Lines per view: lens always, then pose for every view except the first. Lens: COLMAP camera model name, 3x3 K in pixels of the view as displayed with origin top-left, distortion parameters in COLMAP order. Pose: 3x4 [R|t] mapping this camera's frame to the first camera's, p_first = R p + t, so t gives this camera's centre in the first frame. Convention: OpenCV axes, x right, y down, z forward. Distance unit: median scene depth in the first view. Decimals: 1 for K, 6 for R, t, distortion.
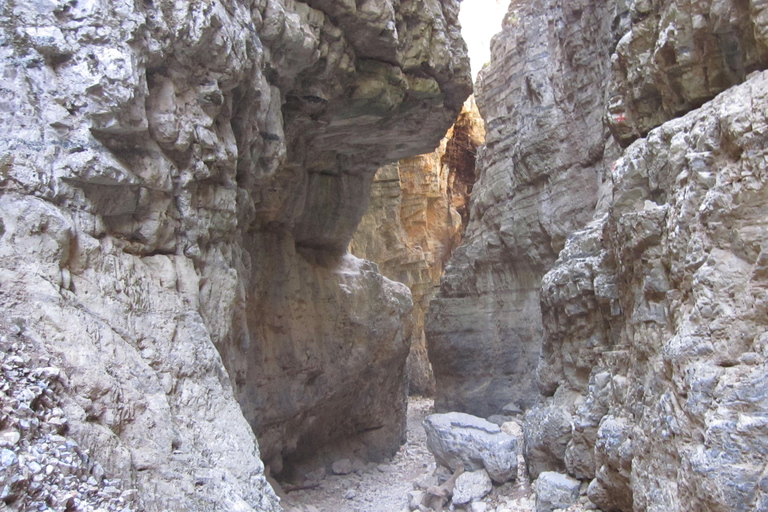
lens RADIAL K [[831.8, 0, 384.0], [0, 831.8, 256.0], [0, 0, 1]] dist [-0.077624, -0.002969]
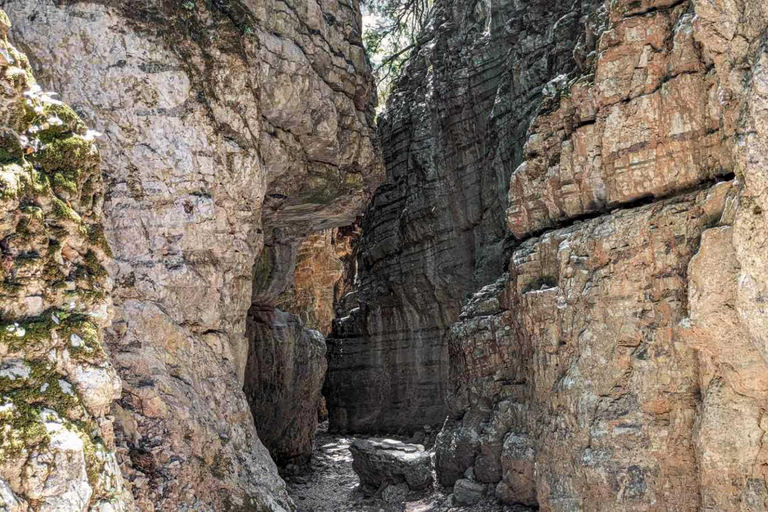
lens RADIAL K [[831.8, 0, 384.0], [0, 831.8, 256.0], [0, 0, 1]] dist [-0.077624, -0.002969]
pose [[0.980947, -0.015605, 0.193647, -0.111051], [0.021819, 0.999312, -0.029995, -0.036026], [-0.193046, 0.033649, 0.980613, -0.179008]]
